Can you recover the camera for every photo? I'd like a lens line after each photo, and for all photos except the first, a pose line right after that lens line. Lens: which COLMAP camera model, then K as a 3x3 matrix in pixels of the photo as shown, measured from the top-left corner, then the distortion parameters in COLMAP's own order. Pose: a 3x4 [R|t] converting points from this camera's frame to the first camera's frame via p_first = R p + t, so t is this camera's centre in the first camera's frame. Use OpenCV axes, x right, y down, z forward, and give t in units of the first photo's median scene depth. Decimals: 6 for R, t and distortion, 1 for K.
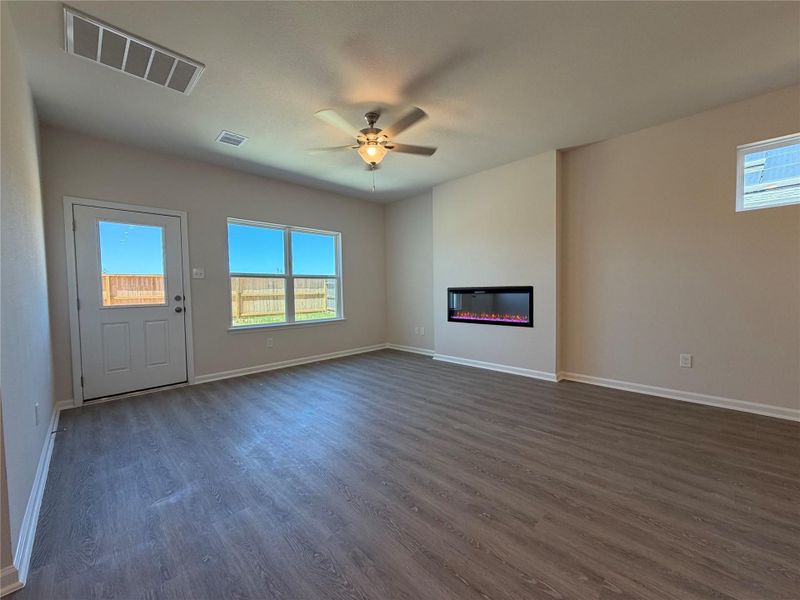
lens RADIAL K [[321.4, 0, 396.7], [0, 321.4, 300.3], [0, 0, 1]] dist [0.002841, 0.000005]
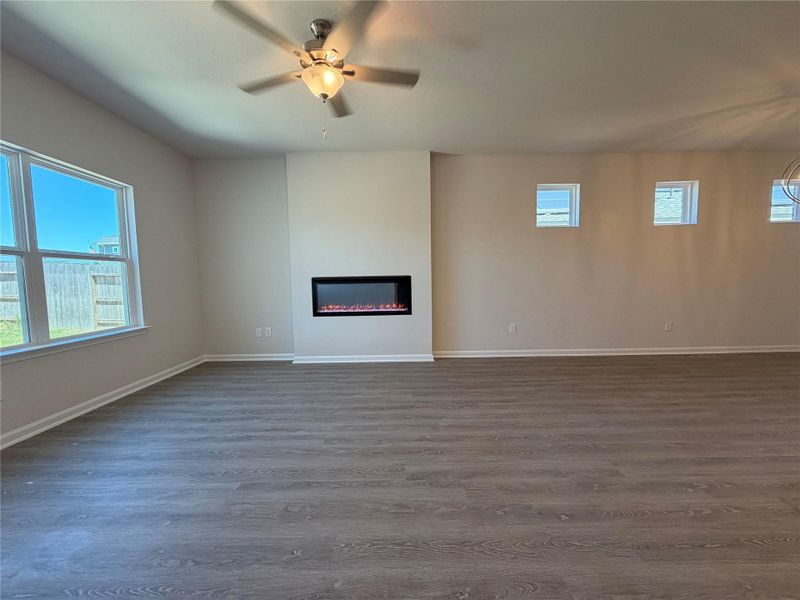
lens RADIAL K [[321.4, 0, 400.5], [0, 321.4, 298.5], [0, 0, 1]] dist [0.002841, 0.000005]
pose [[0.696370, -0.040510, 0.716539, -0.393055], [0.030726, 0.999173, 0.026628, 0.002971], [-0.717025, 0.003474, 0.697039, 0.316773]]
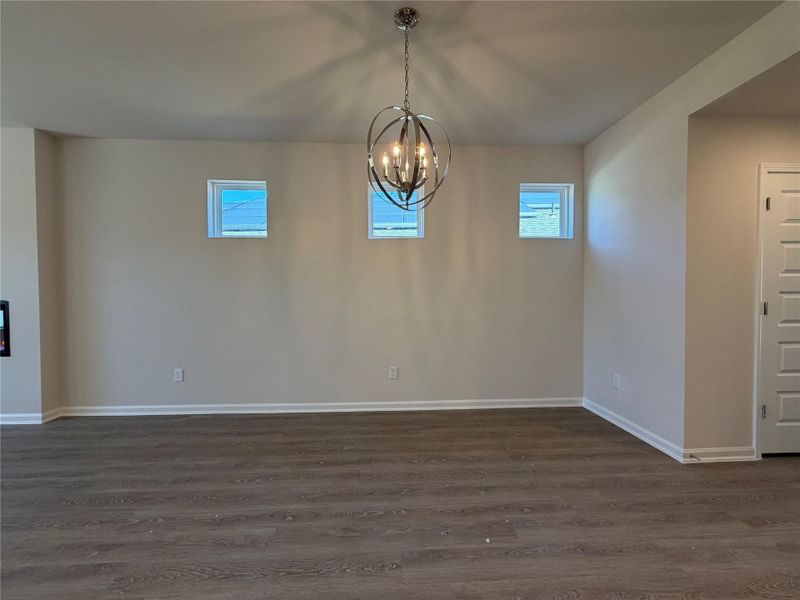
lens RADIAL K [[321.4, 0, 402.0], [0, 321.4, 302.5], [0, 0, 1]] dist [0.002841, 0.000005]
pose [[0.671676, -0.013569, 0.740721, 0.530331], [0.016631, 0.999856, 0.003235, -0.031849], [-0.740658, 0.010147, 0.671805, -0.197827]]
